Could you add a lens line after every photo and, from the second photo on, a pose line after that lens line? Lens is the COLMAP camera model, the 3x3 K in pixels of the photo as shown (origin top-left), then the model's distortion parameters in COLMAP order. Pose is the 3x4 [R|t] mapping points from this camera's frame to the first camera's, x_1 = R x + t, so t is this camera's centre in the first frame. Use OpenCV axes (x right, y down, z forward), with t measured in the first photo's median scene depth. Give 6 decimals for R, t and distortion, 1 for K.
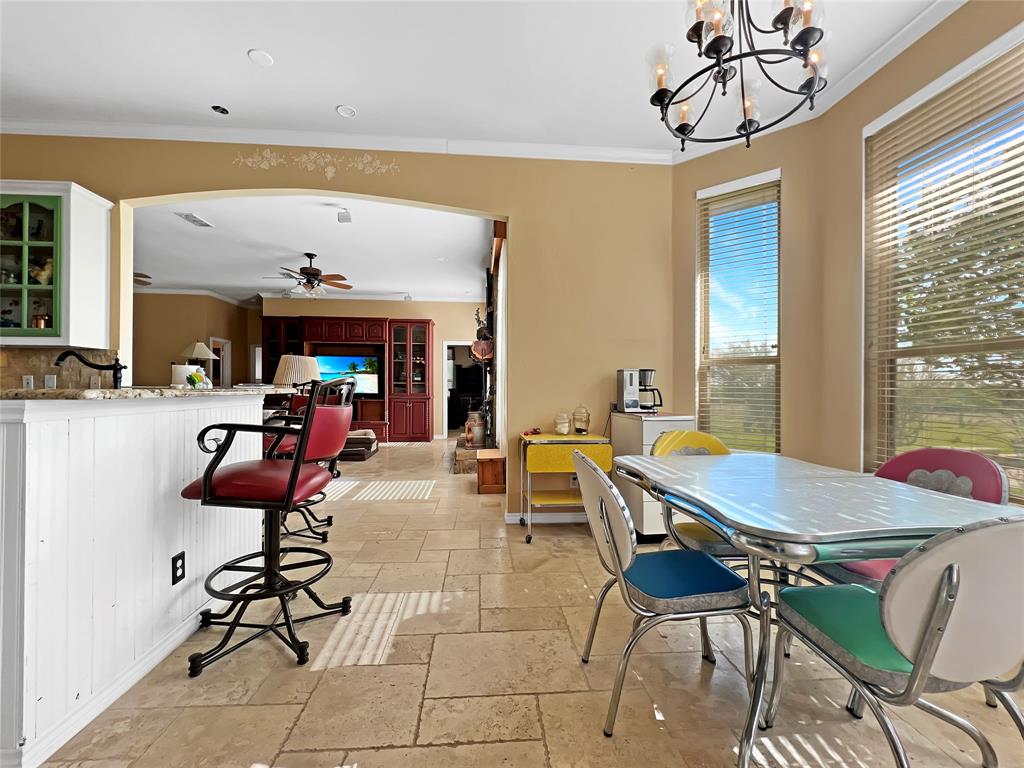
lens RADIAL K [[427.8, 0, 509.7], [0, 427.8, 383.1], [0, 0, 1]] dist [-0.005638, 0.000201]
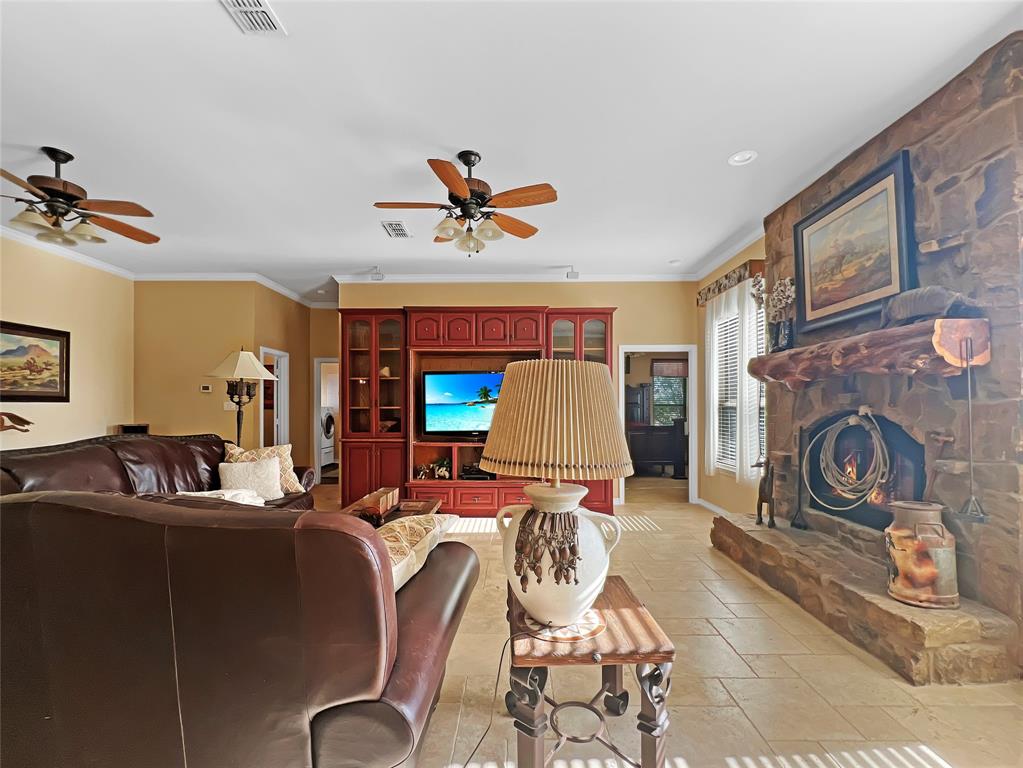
lens RADIAL K [[434.1, 0, 499.6], [0, 434.1, 396.9], [0, 0, 1]] dist [-0.002390, 0.000088]
pose [[0.995493, -0.007163, -0.094567, -0.285273], [0.005007, 0.999722, -0.023026, -0.014813], [0.094705, 0.022449, 0.995252, 0.389941]]
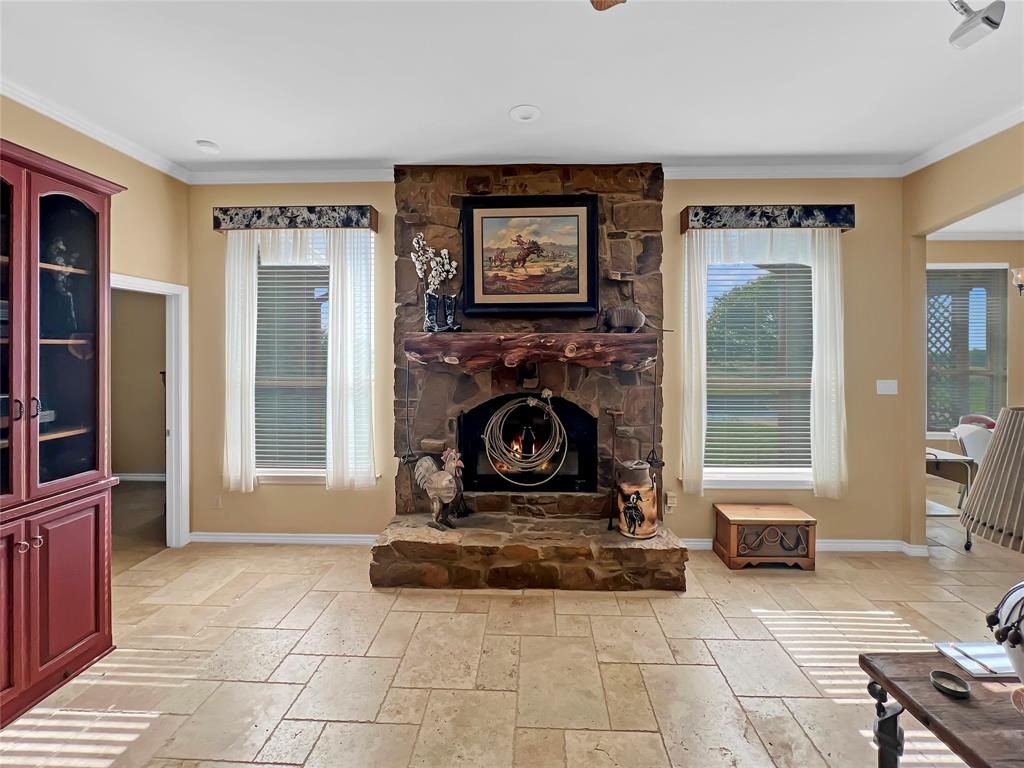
lens RADIAL K [[427.8, 0, 525.0], [0, 427.8, 355.4], [0, 0, 1]] dist [-0.005638, 0.000201]
pose [[0.099347, -0.006533, 0.995031, -0.416184], [-0.000264, 0.999978, 0.006592, -0.045948], [-0.995053, -0.000918, 0.099343, 0.714341]]
